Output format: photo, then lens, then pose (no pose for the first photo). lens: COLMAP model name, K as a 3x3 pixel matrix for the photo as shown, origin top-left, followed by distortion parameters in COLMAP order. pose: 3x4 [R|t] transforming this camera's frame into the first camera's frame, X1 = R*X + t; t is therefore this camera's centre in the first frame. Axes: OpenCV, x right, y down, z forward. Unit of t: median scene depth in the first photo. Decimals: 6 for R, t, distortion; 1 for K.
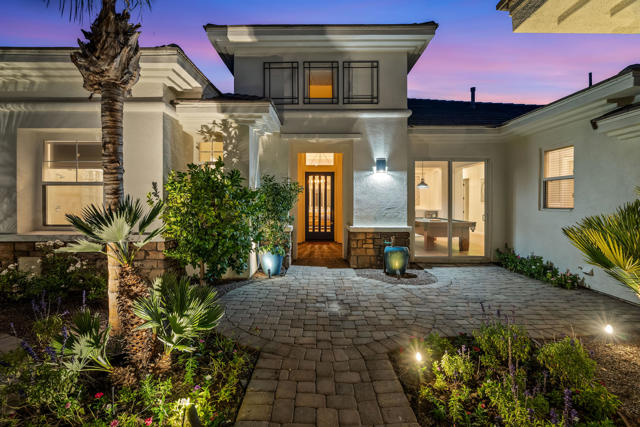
lens RADIAL K [[294.8, 0, 319.2], [0, 294.8, 203.8], [0, 0, 1]] dist [-0.000359, 0.000211]
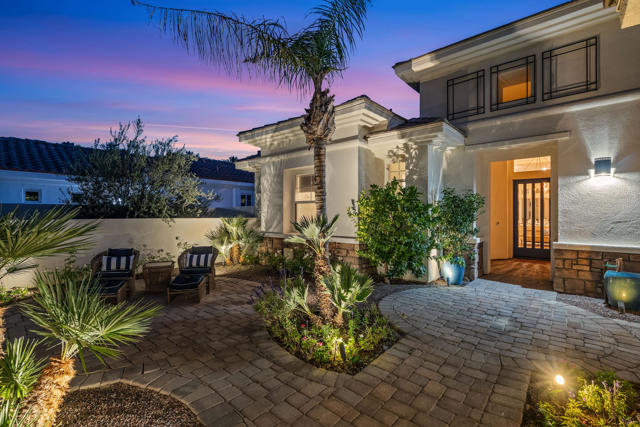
lens RADIAL K [[286.2, 0, 320.0], [0, 286.2, 213.5], [0, 0, 1]] dist [0.000029, 0.000234]
pose [[0.763339, -0.003000, -0.645991, 0.144864], [-0.001543, 0.999978, -0.006468, -0.000054], [0.645996, 0.005934, 0.763318, -0.078239]]
